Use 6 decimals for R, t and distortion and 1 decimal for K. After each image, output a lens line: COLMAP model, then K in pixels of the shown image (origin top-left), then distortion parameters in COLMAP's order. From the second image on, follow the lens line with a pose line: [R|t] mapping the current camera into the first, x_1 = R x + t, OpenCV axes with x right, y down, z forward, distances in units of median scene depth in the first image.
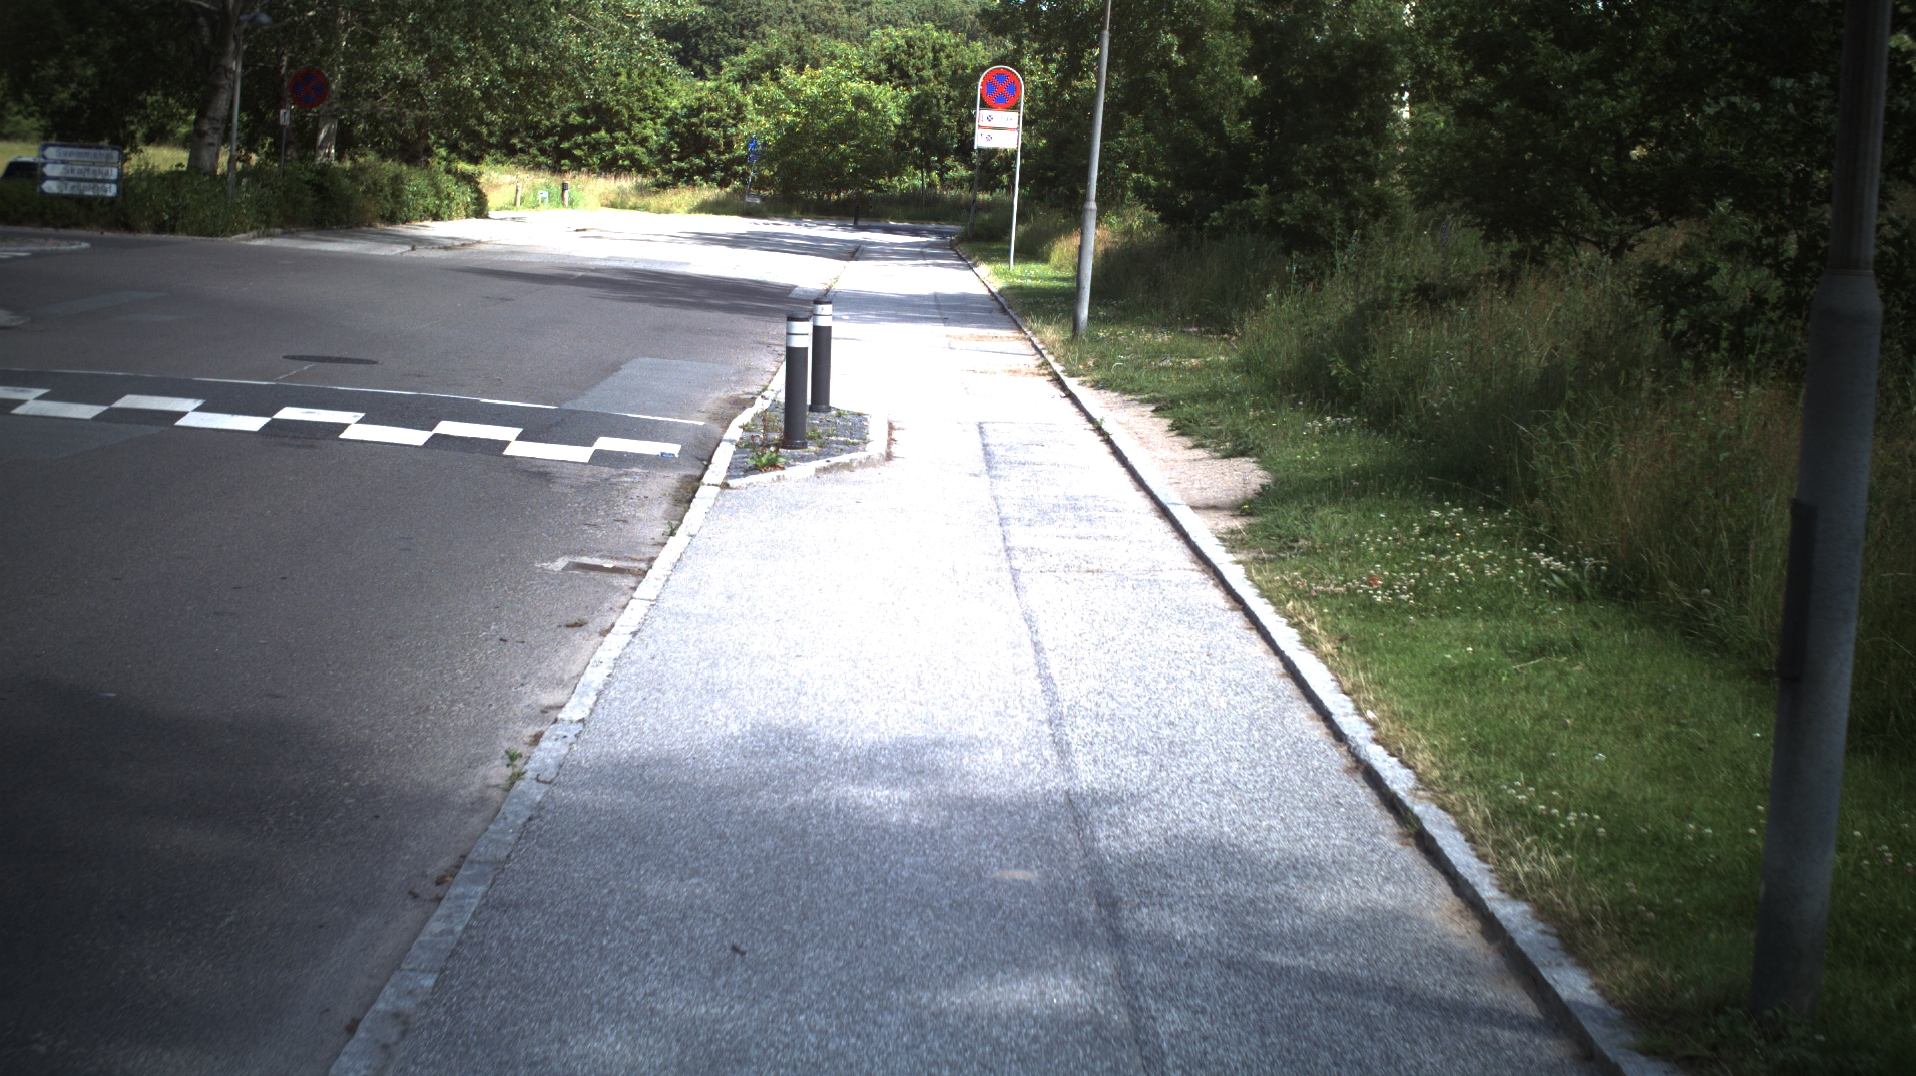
lens RADIAL K [[3069.4, 0, 958.0], [0, 3069.4, 538.0], [0, 0, 1]] dist [-0.308609, 0.432183]
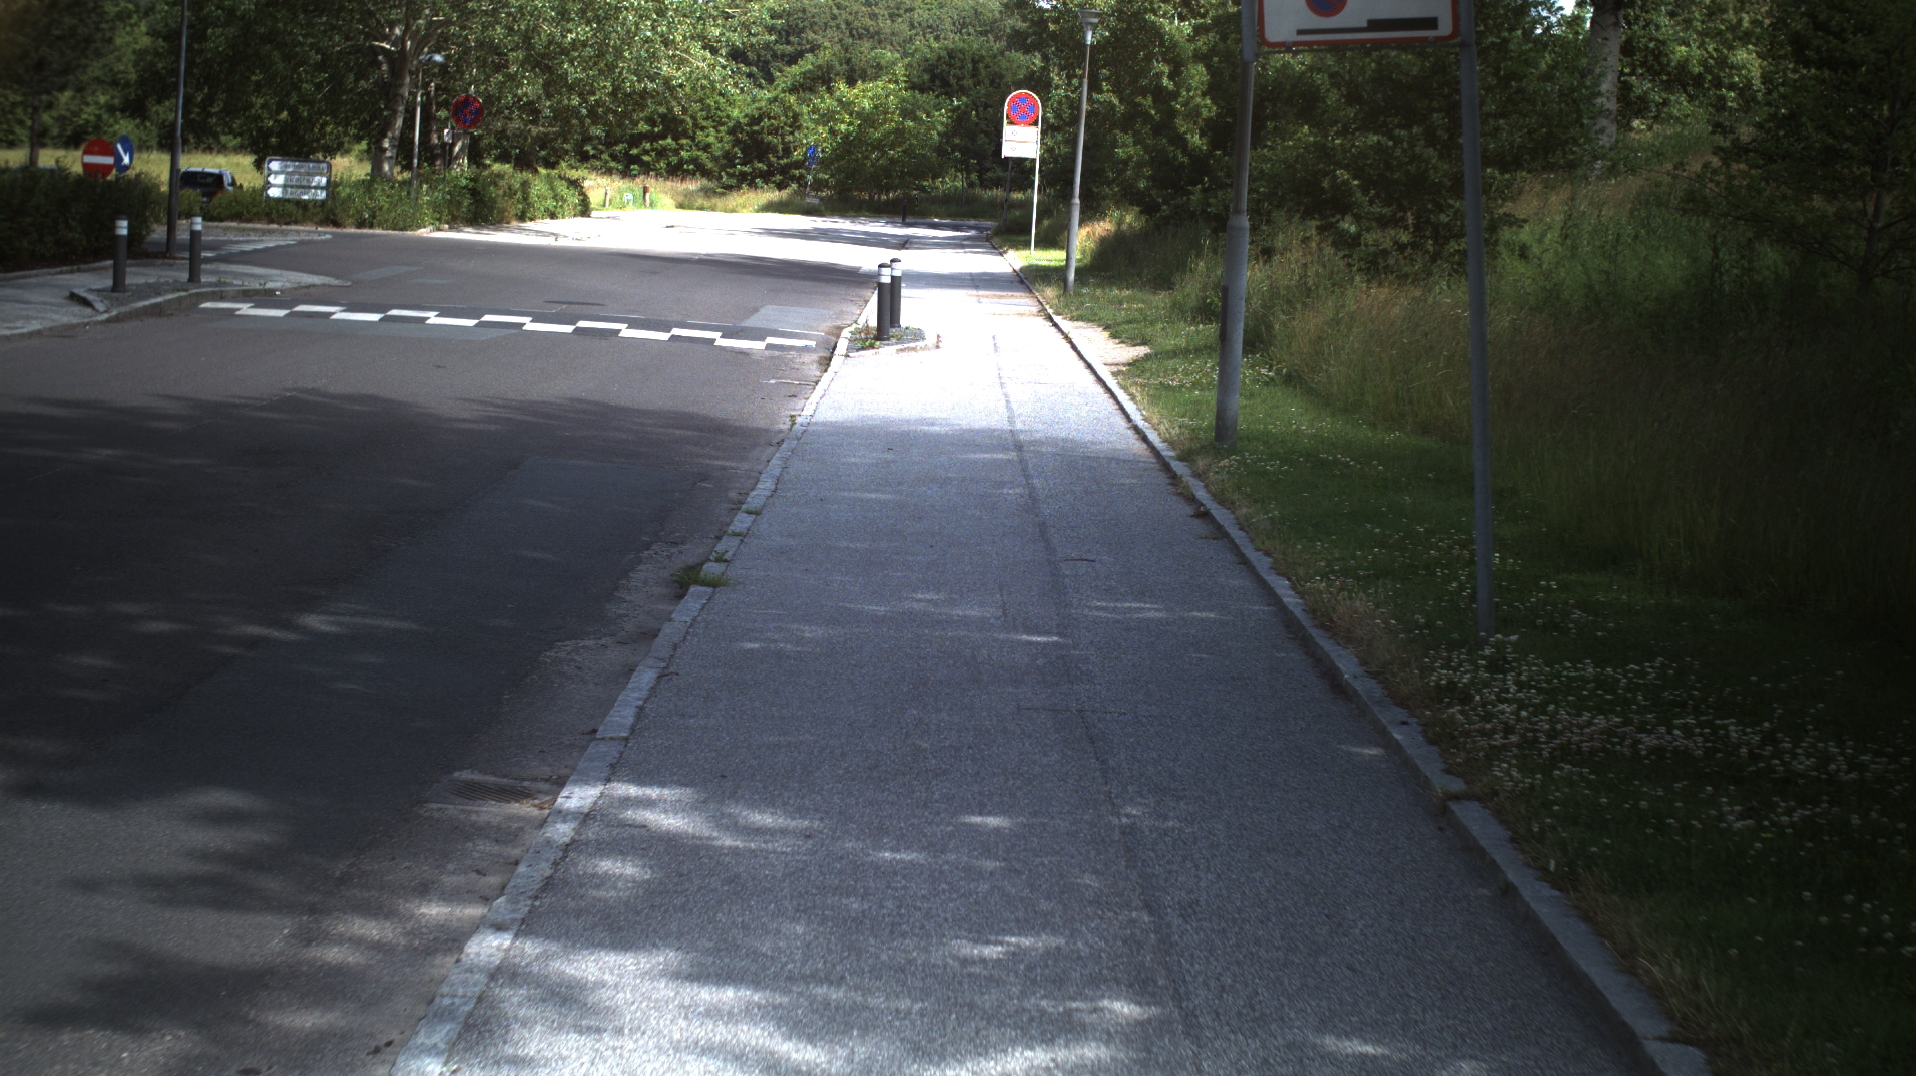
lens RADIAL K [[3069.4, 0, 958.0], [0, 3069.4, 538.0], [0, 0, 1]] dist [-0.308609, 0.432183]
pose [[0.999871, -0.006533, -0.014660, 0.003979], [0.006533, 0.999979, -0.000053, 0.023926], [0.014660, -0.000042, 0.999893, -0.212222]]
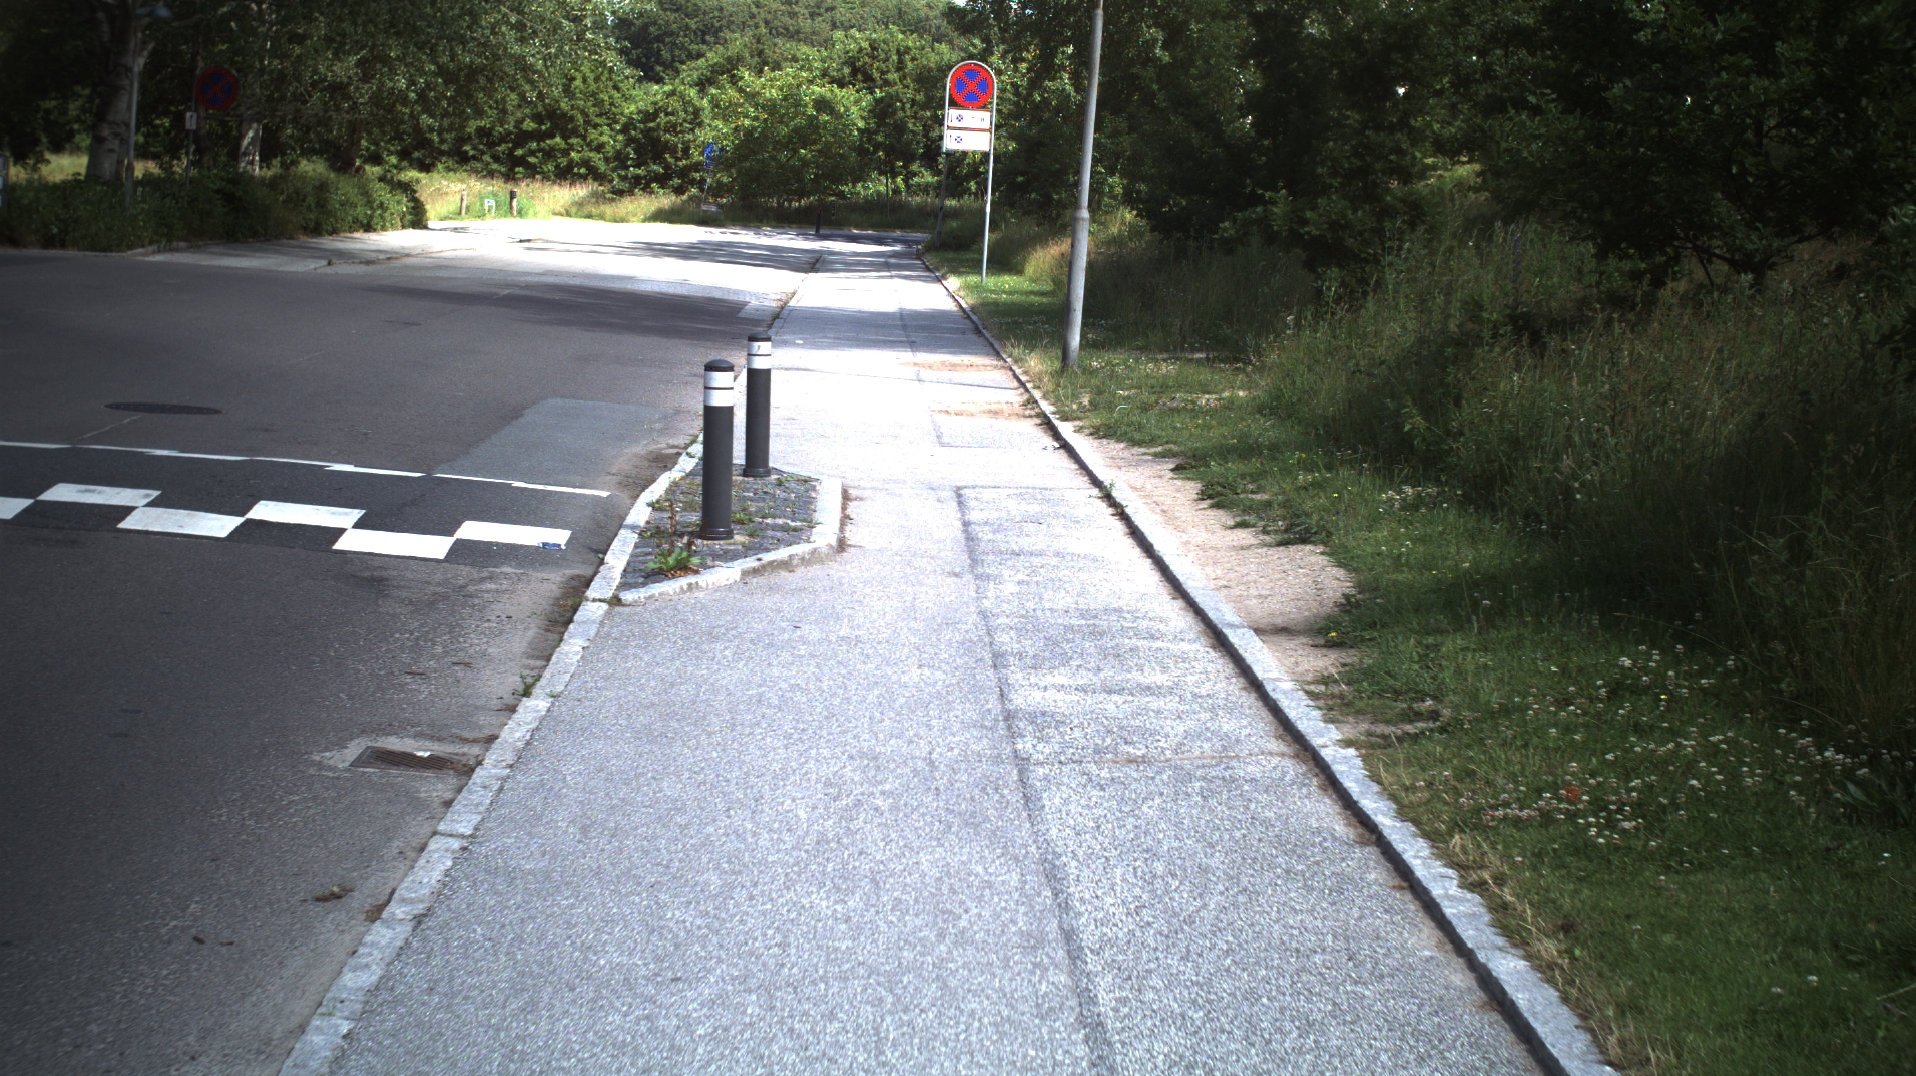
lens RADIAL K [[3069.4, 0, 958.0], [0, 3069.4, 538.0], [0, 0, 1]] dist [-0.308609, 0.432183]
pose [[0.999929, -0.005033, 0.010836, -0.000537], [0.005055, 0.999985, -0.002049, -0.008002], [-0.010826, 0.002103, 0.999939, 0.070337]]
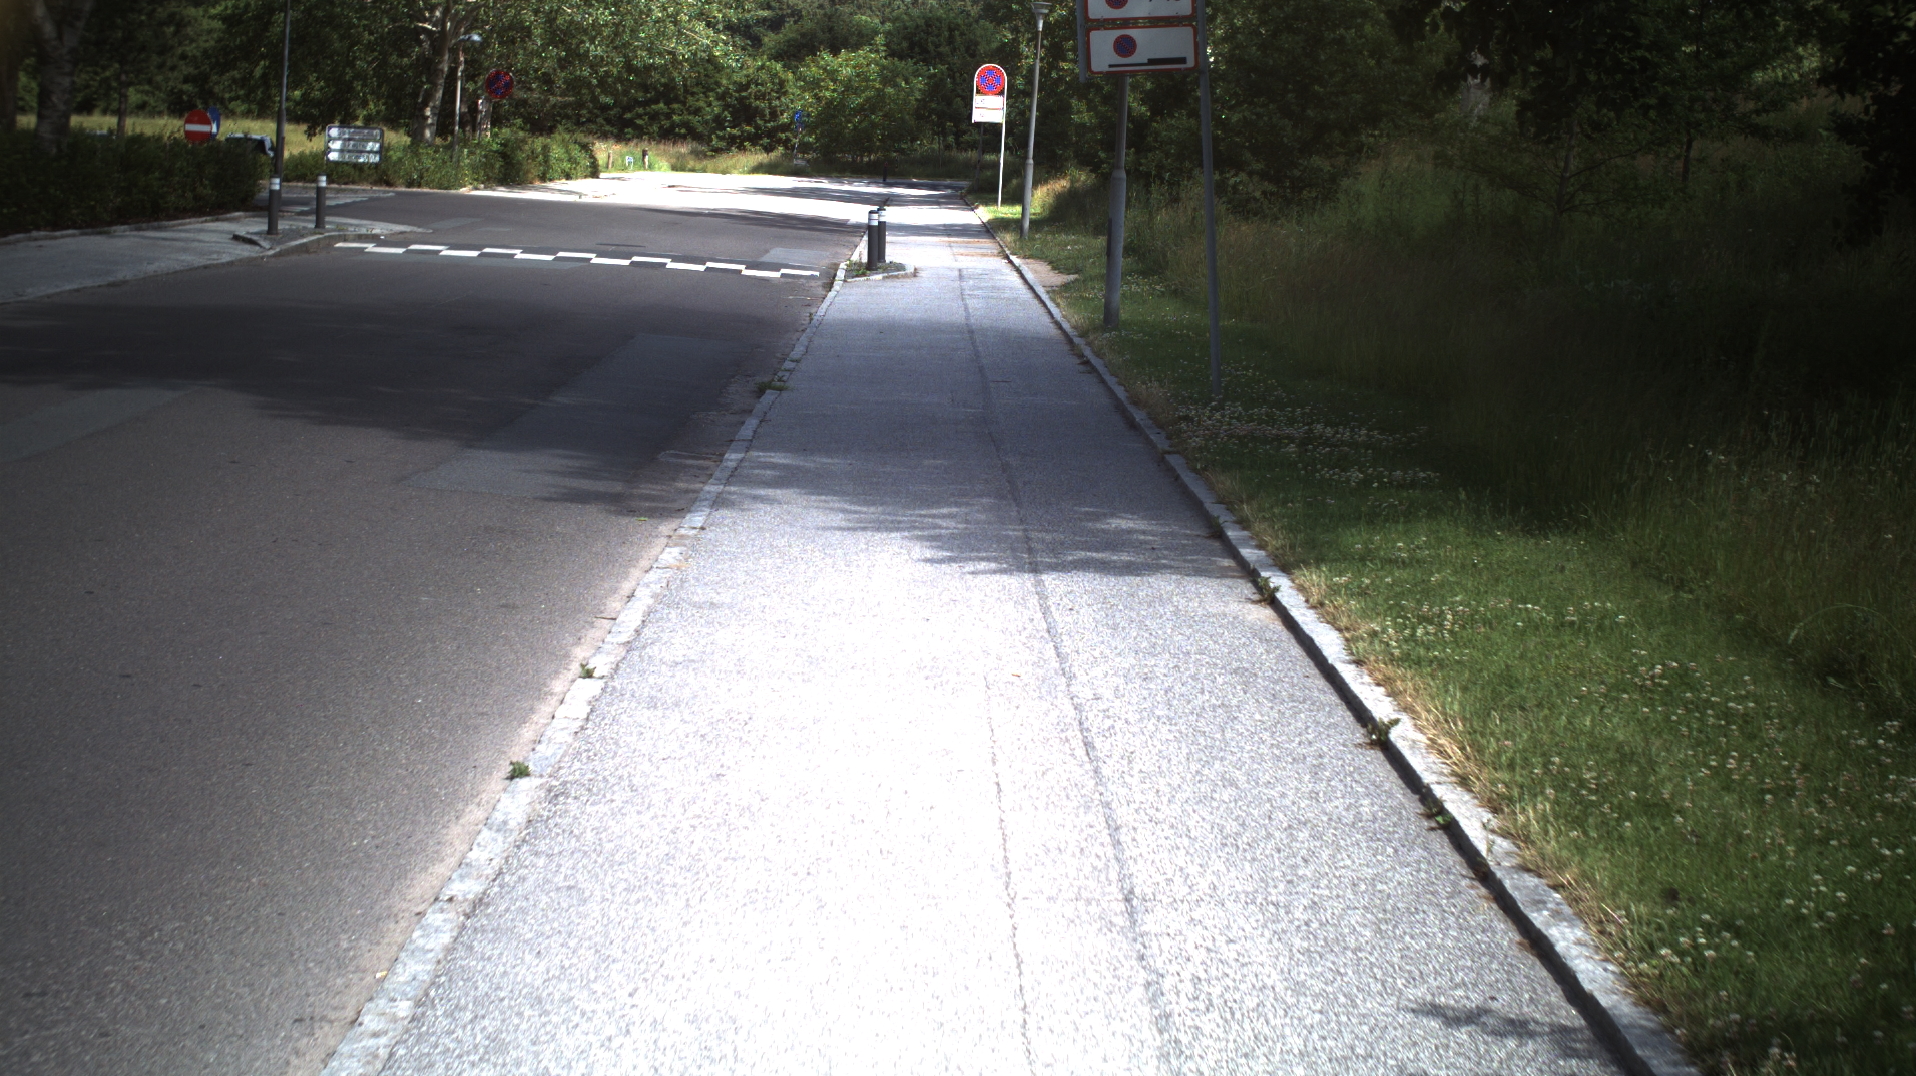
lens RADIAL K [[3069.4, 0, 958.0], [0, 3069.4, 538.0], [0, 0, 1]] dist [-0.308609, 0.432183]
pose [[0.999916, -0.009903, -0.008321, 0.007338], [0.010006, 0.999872, 0.012490, 0.039810], [0.008196, -0.012572, 0.999887, -0.353796]]
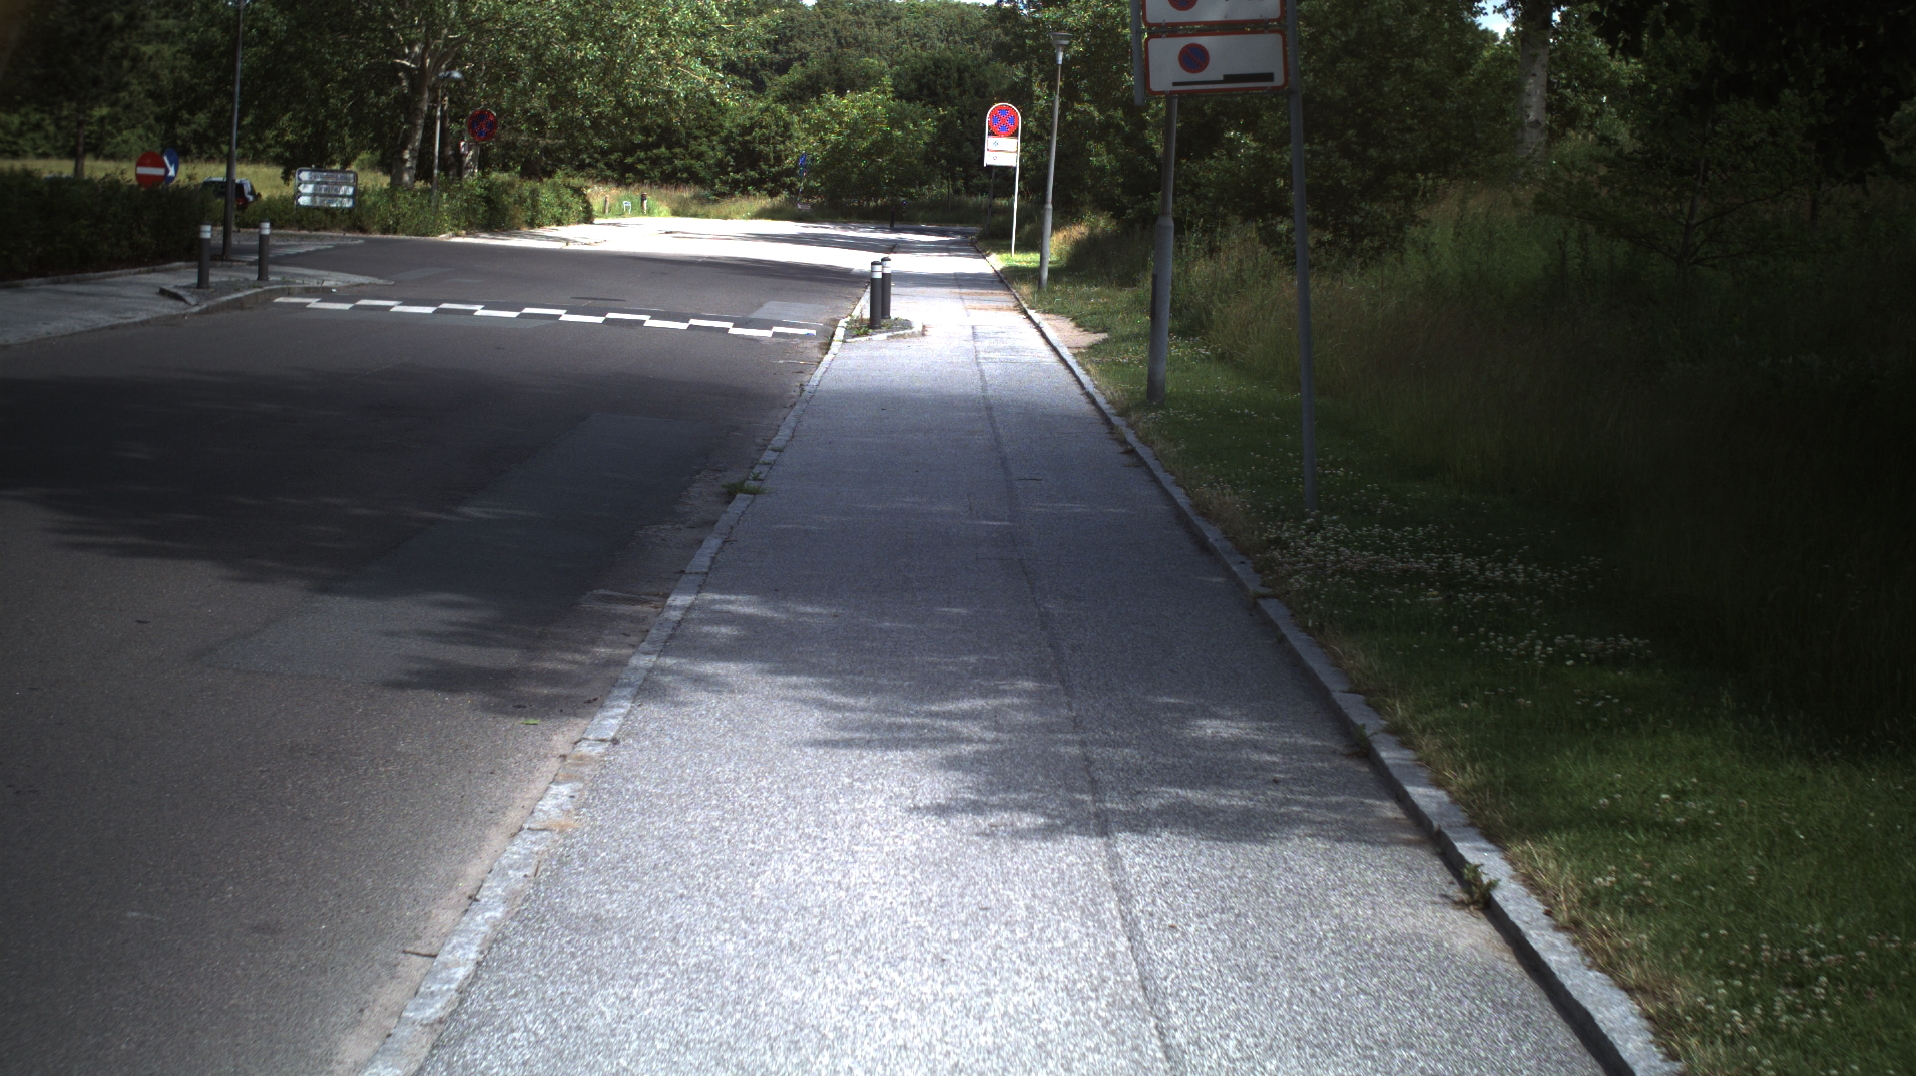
lens RADIAL K [[3069.4, 0, 958.0], [0, 3069.4, 538.0], [0, 0, 1]] dist [-0.308609, 0.432183]
pose [[0.999888, -0.010157, -0.010954, 0.005889], [0.010135, 0.999946, -0.002129, 0.031934], [0.010975, 0.002017, 0.999938, -0.283175]]
